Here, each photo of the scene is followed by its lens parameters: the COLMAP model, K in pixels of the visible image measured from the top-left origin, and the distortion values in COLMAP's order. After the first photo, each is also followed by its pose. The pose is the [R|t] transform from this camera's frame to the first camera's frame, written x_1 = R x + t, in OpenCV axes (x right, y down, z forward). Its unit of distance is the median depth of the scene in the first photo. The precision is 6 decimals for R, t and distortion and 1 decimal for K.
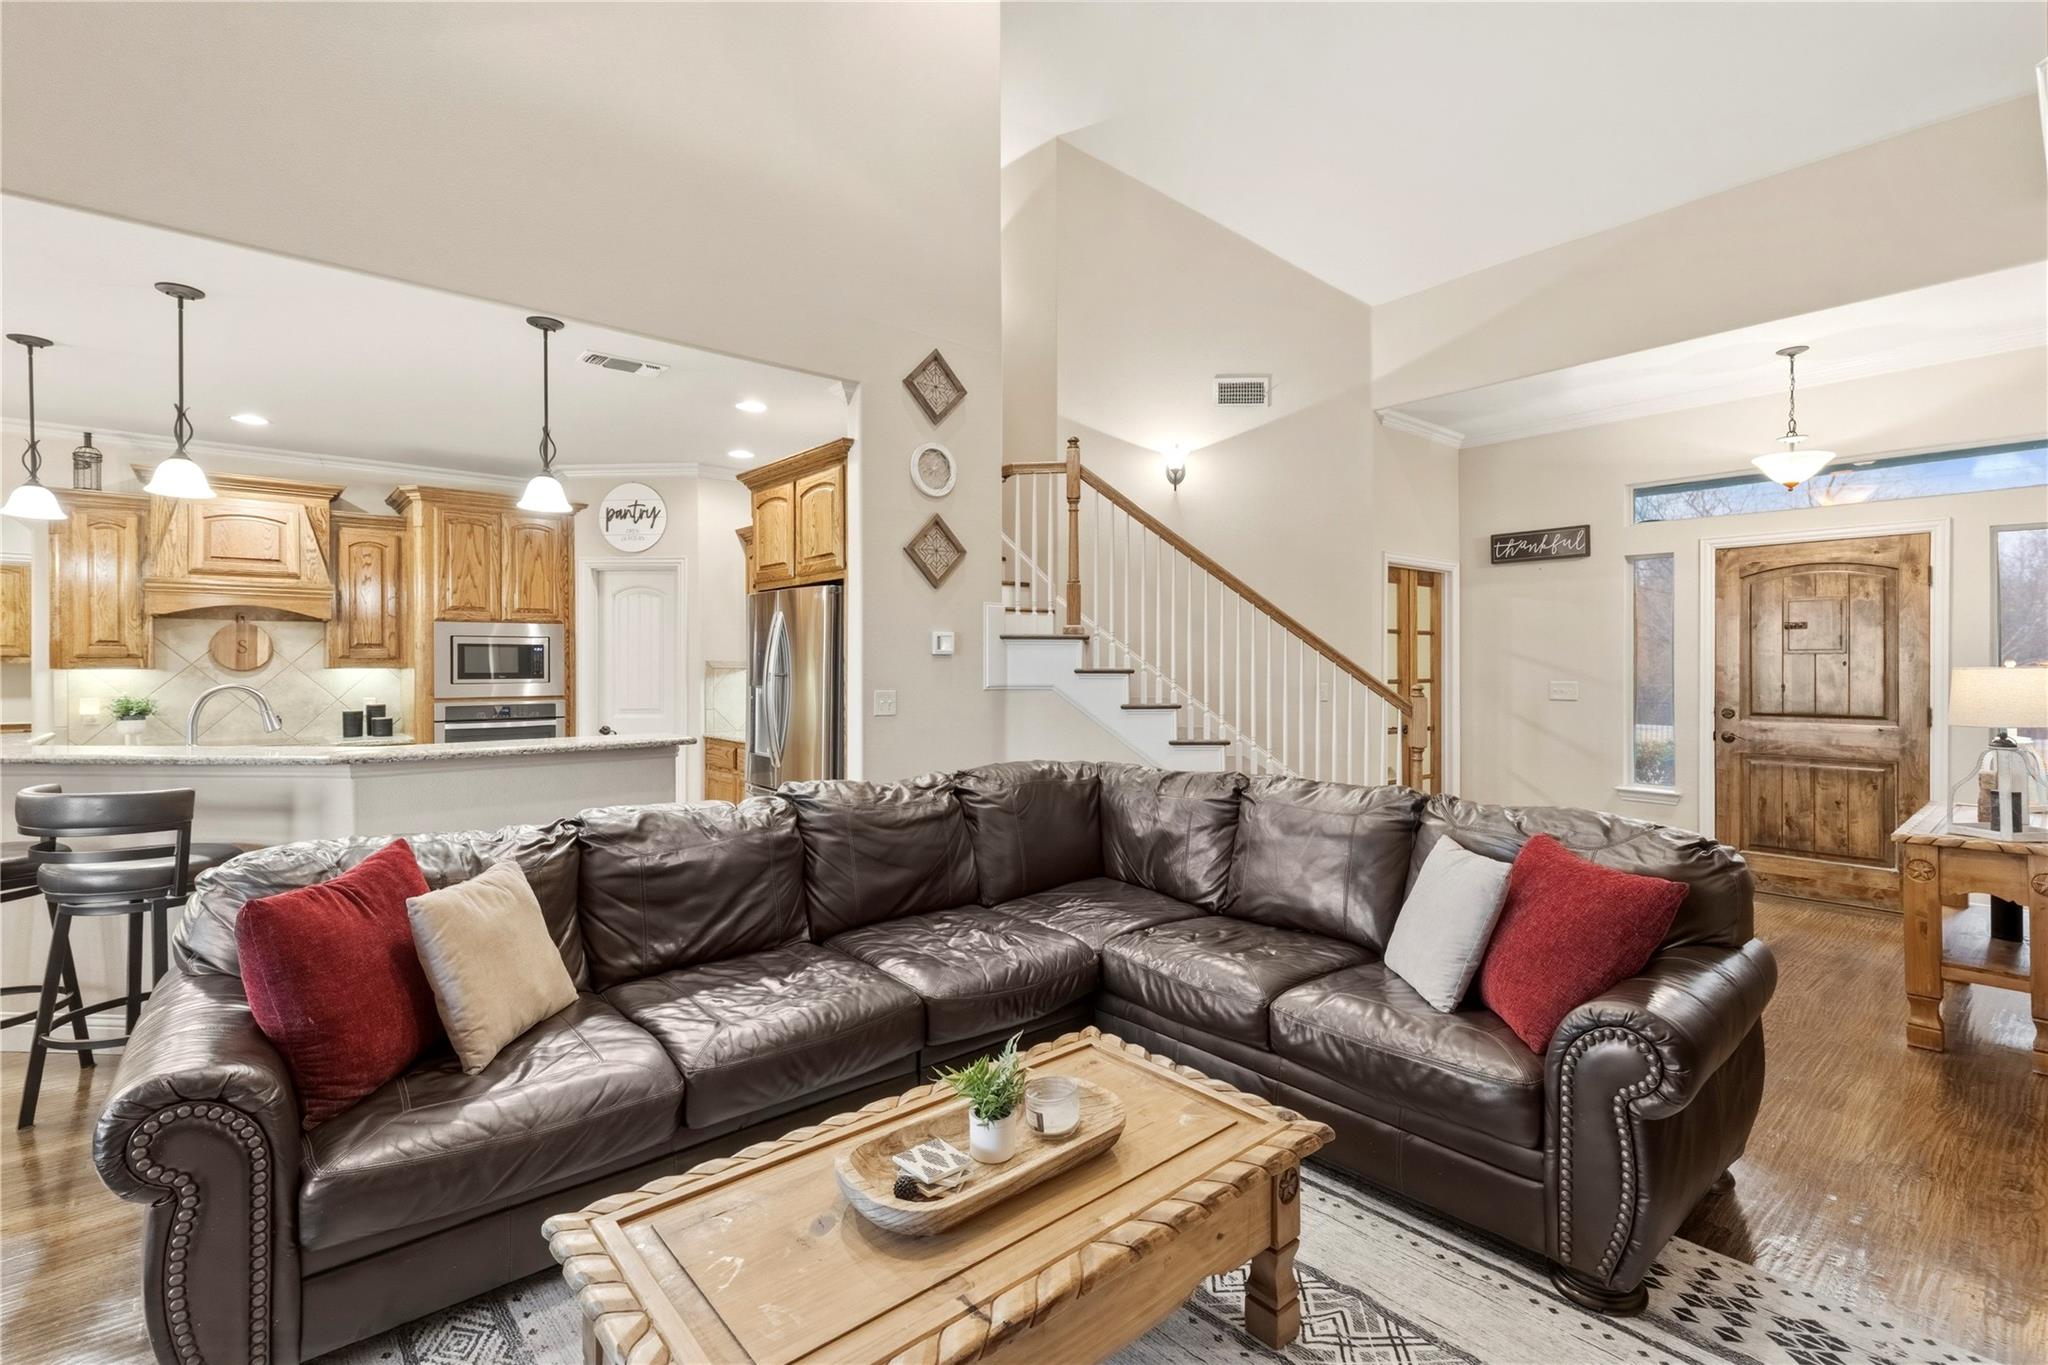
lens RADIAL K [[920.4, 0, 1022.7], [0, 920.4, 666.6], [0, 0, 1]] dist [0.001257, -0.000112]
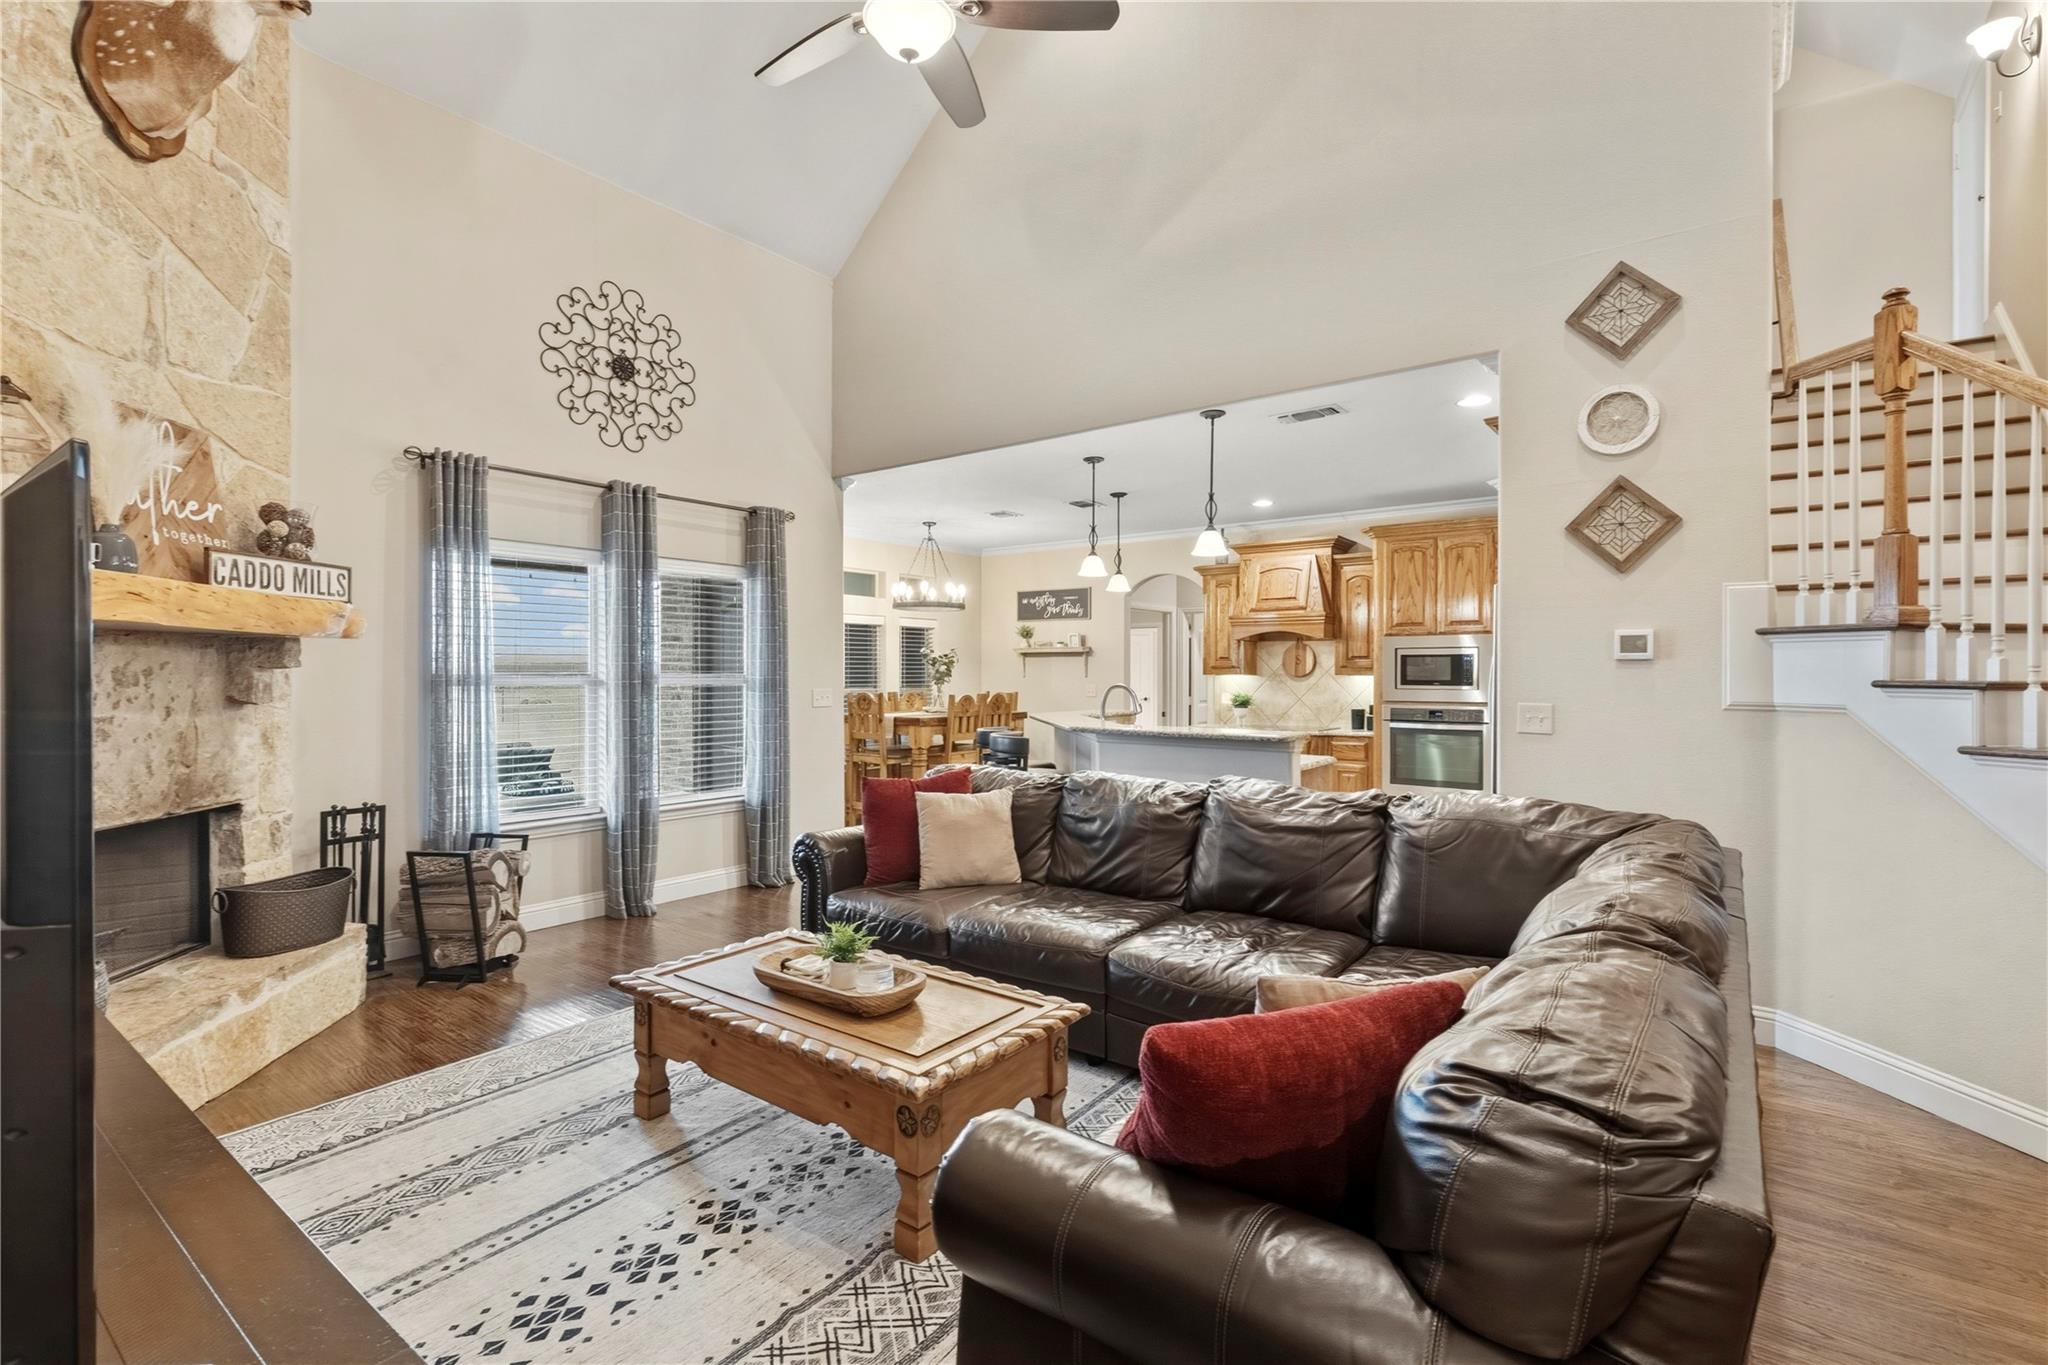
lens RADIAL K [[937.9, 0, 1017.3], [0, 937.9, 675.4], [0, 0, 1]] dist [0.003716, -0.000189]
pose [[0.202932, 0.003367, -0.979187, 0.509399], [-0.003490, 0.999990, 0.002715, -0.000265], [0.979187, 0.002866, 0.202942, 0.310460]]
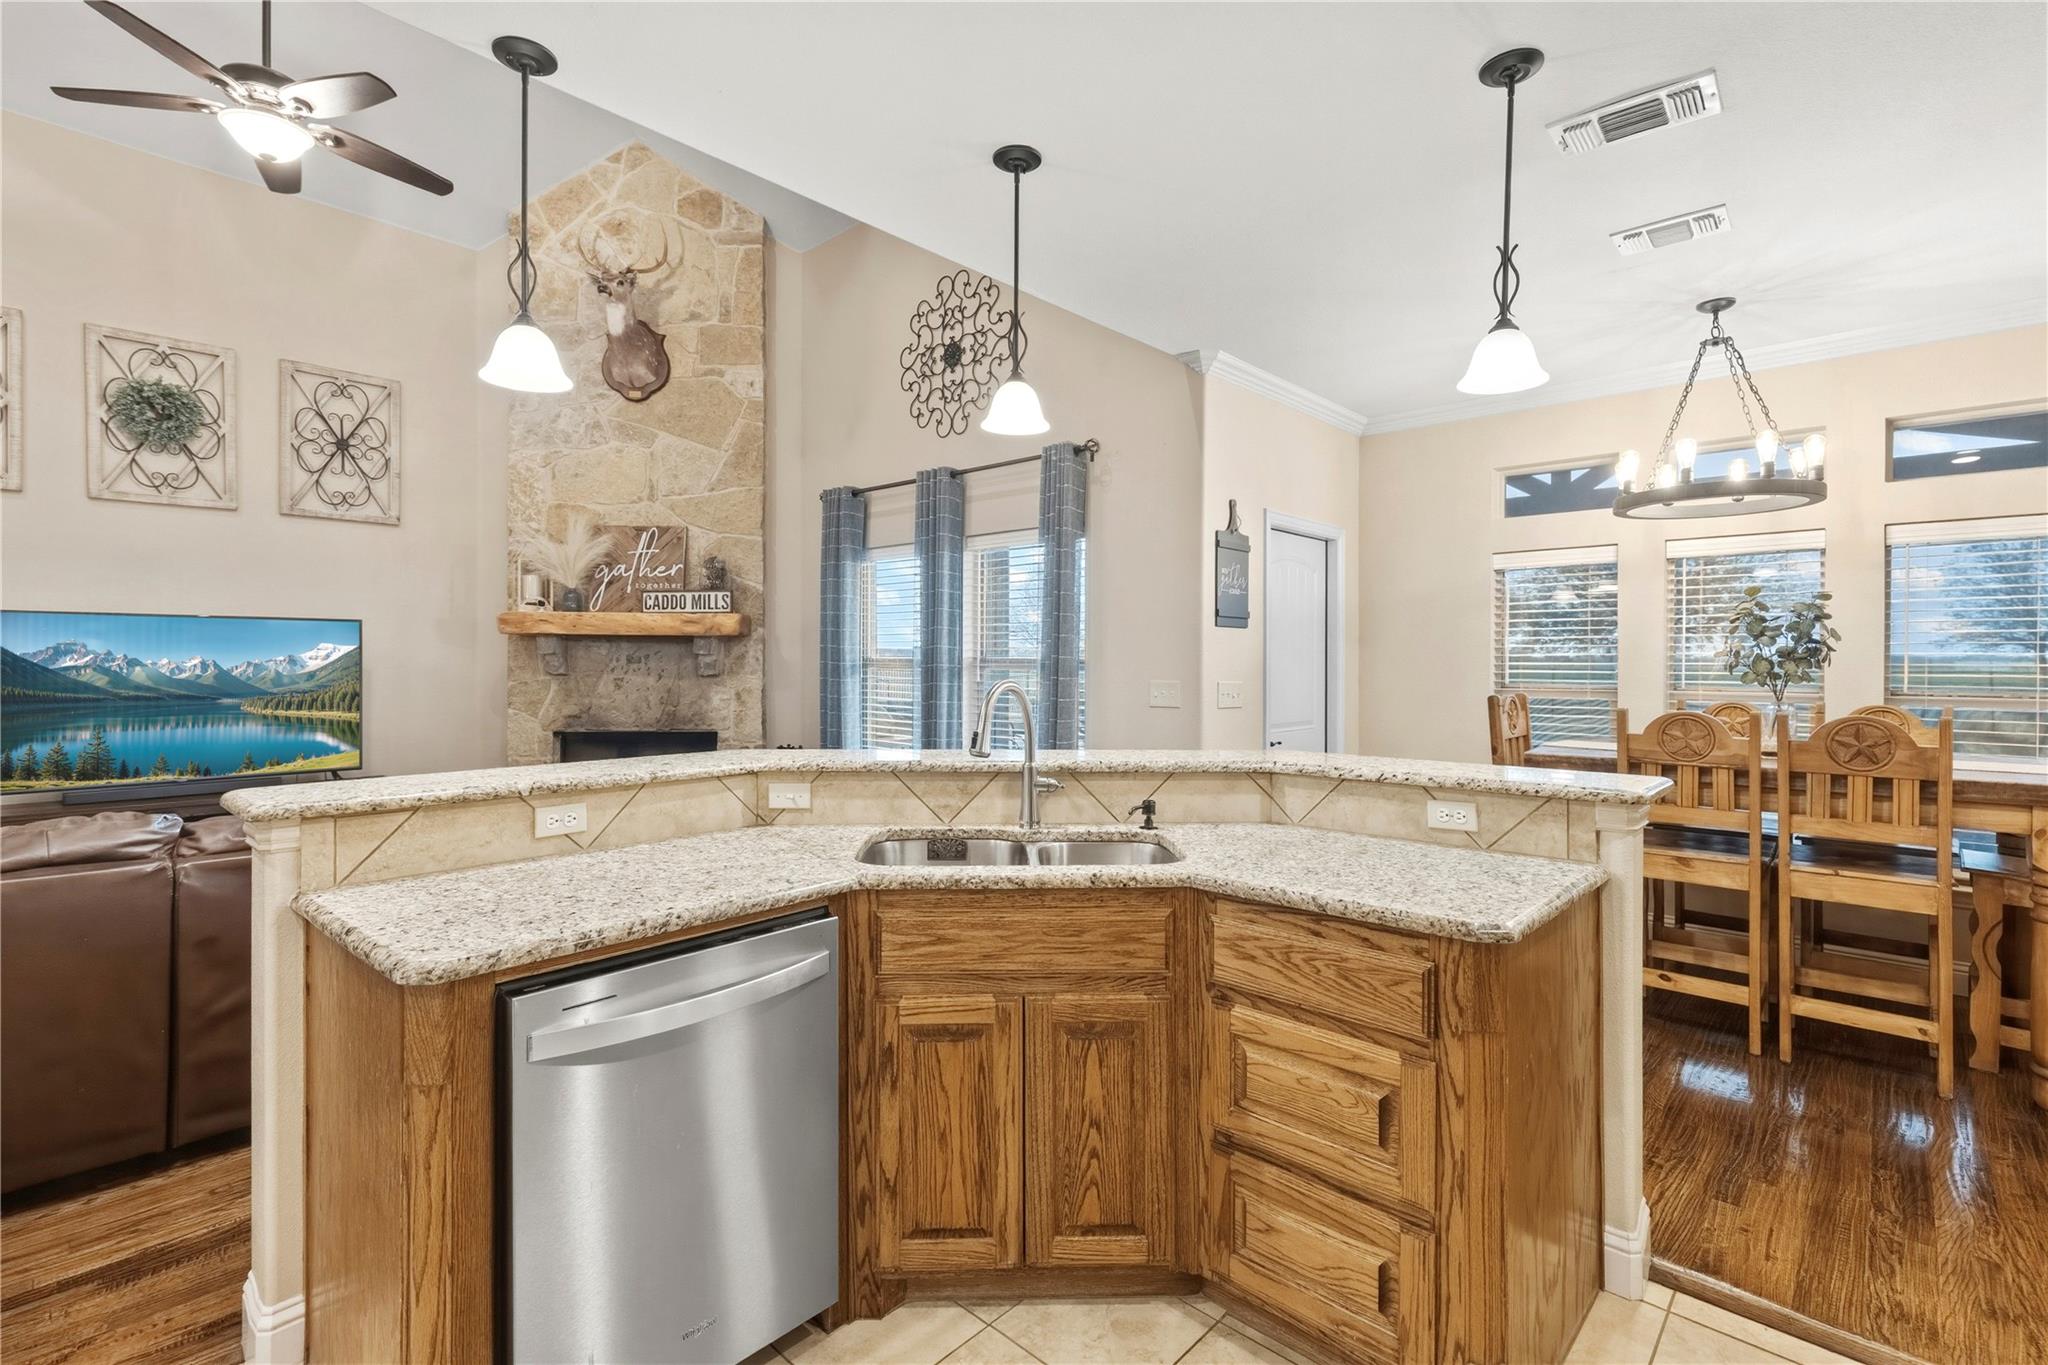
lens RADIAL K [[929.7, 0, 1021.8], [0, 929.7, 665.7], [0, 0, 1]] dist [0.003971, -0.001898]
pose [[-0.993532, -0.001160, -0.113544, -0.519404], [-0.002198, 0.999957, 0.009018, 0.001182], [0.113528, 0.009209, -0.993492, 1.106510]]
